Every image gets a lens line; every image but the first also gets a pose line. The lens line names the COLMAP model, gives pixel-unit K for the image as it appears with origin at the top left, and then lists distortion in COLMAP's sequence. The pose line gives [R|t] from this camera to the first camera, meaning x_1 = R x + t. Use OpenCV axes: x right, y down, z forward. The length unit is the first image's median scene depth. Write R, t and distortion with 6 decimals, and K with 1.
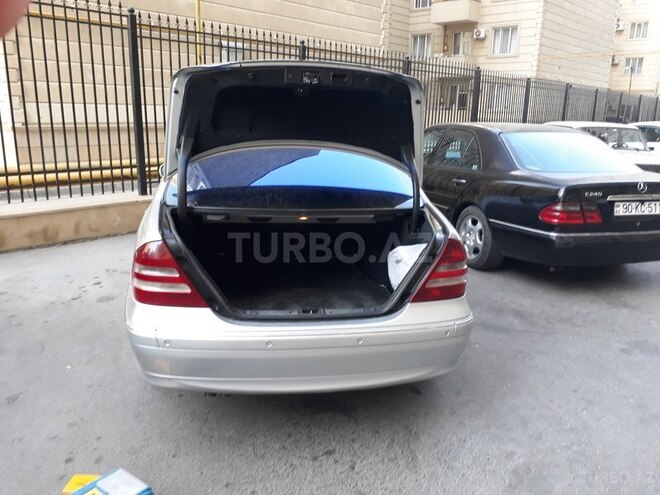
lens RADIAL K [[505.4, 0, 330.0], [0, 505.4, 247.5], [0, 0, 1]] dist [0.000717, -0.005494]
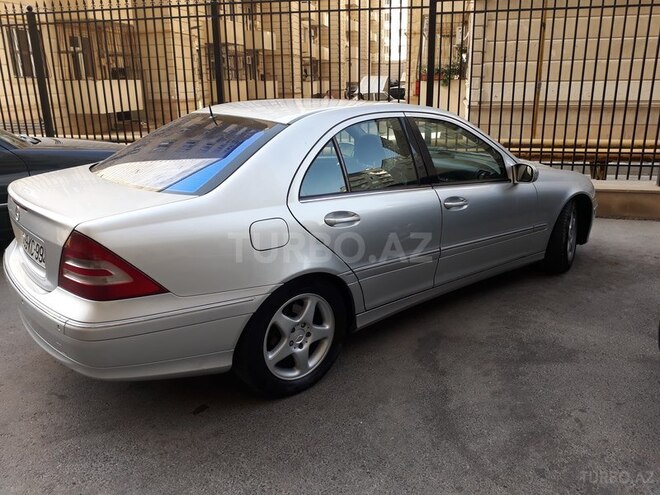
lens RADIAL K [[505.4, 0, 330.0], [0, 505.4, 247.5], [0, 0, 1]] dist [0.000717, -0.005494]
pose [[0.474010, 0.212155, -0.854579, 0.730873], [-0.182766, 0.973108, 0.140206, -0.095374], [0.861343, 0.089728, 0.500038, 0.589951]]
